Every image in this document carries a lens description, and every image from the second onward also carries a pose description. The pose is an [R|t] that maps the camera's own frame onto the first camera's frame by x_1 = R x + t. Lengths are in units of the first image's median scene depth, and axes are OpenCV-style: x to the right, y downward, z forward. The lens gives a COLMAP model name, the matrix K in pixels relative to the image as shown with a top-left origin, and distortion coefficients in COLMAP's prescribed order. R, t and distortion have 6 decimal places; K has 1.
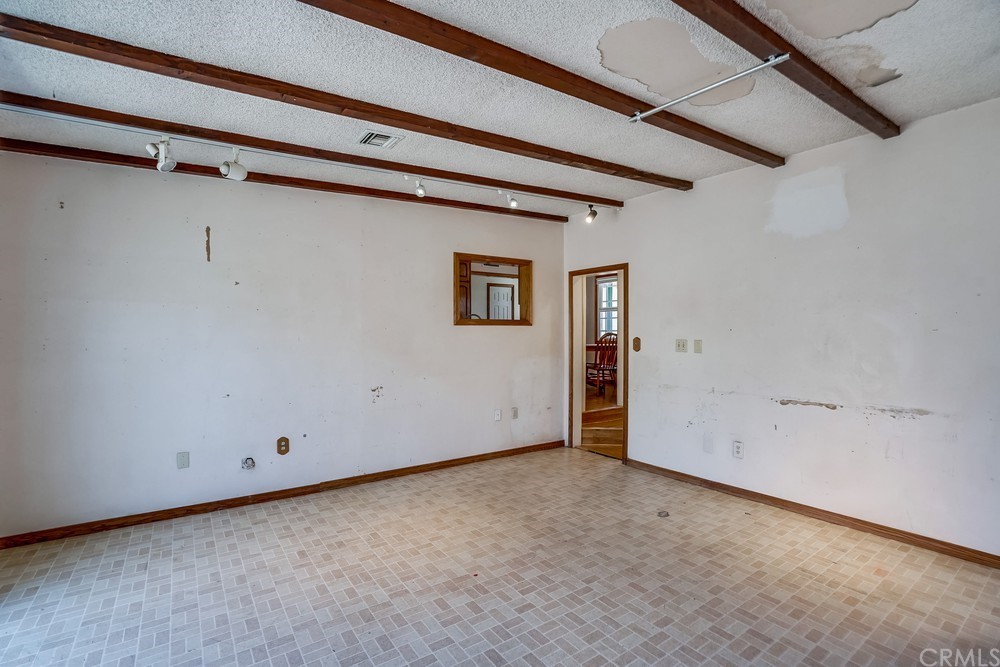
lens RADIAL K [[462.2, 0, 498.0], [0, 462.2, 334.2], [0, 0, 1]] dist [-0.063339, 0.025280]
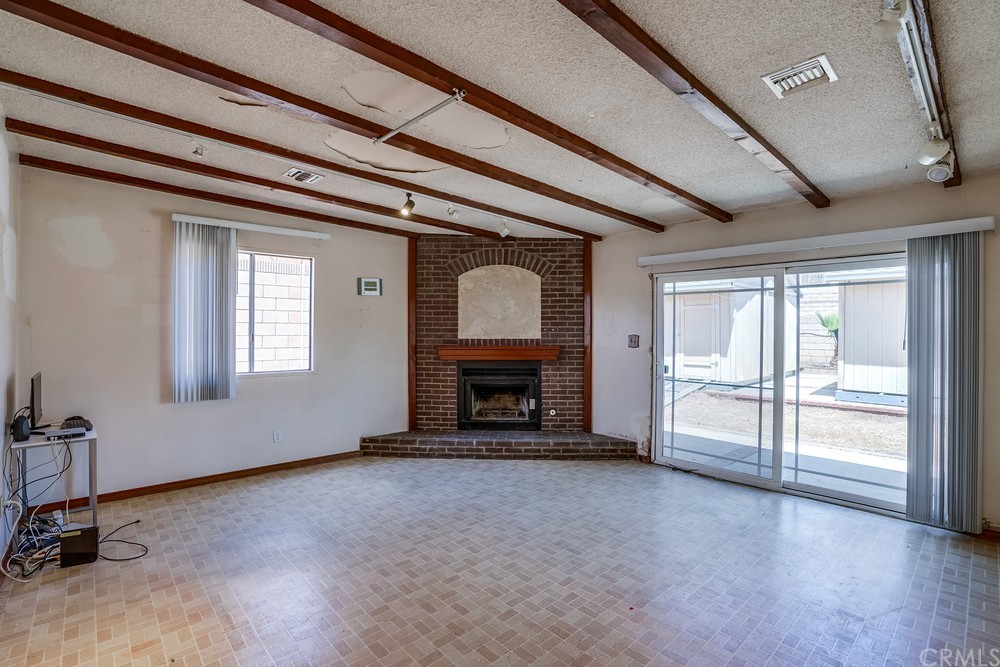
lens RADIAL K [[462.2, 0, 498.0], [0, 462.2, 334.2], [0, 0, 1]] dist [-0.063339, 0.025280]
pose [[-0.992448, -0.006402, -0.122495, 0.261311], [-0.007588, 0.999929, 0.009218, -0.025297], [0.122427, 0.010078, -0.992426, 1.458226]]
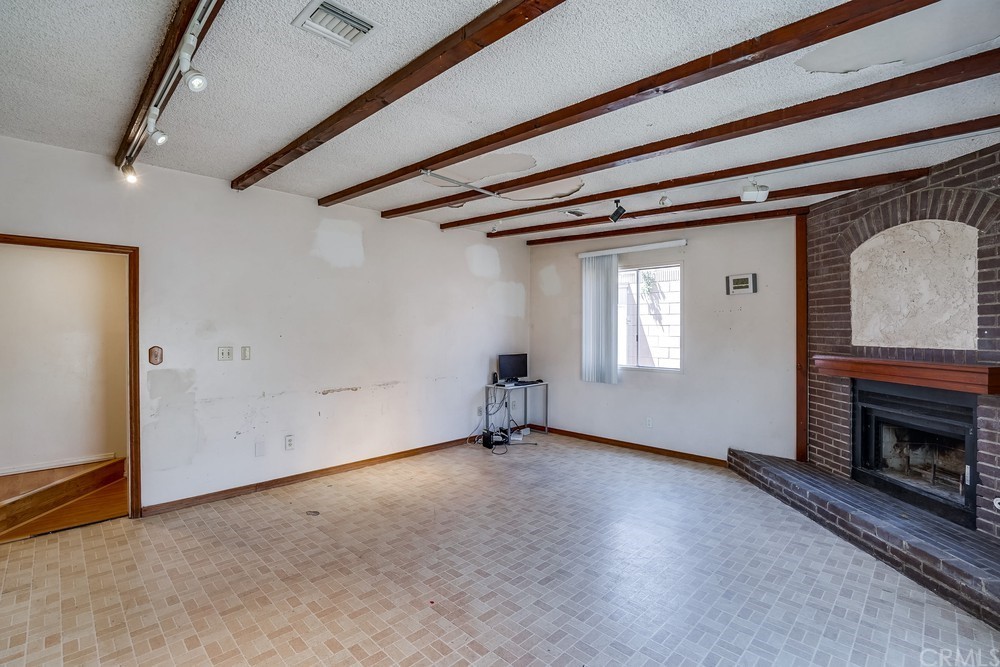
lens RADIAL K [[462.2, 0, 498.0], [0, 462.2, 334.2], [0, 0, 1]] dist [-0.063339, 0.025280]
pose [[-0.173747, -0.014065, 0.984690, -0.783239], [-0.000407, 0.999899, 0.014210, -0.035827], [-0.984790, 0.002068, -0.173735, 0.803680]]
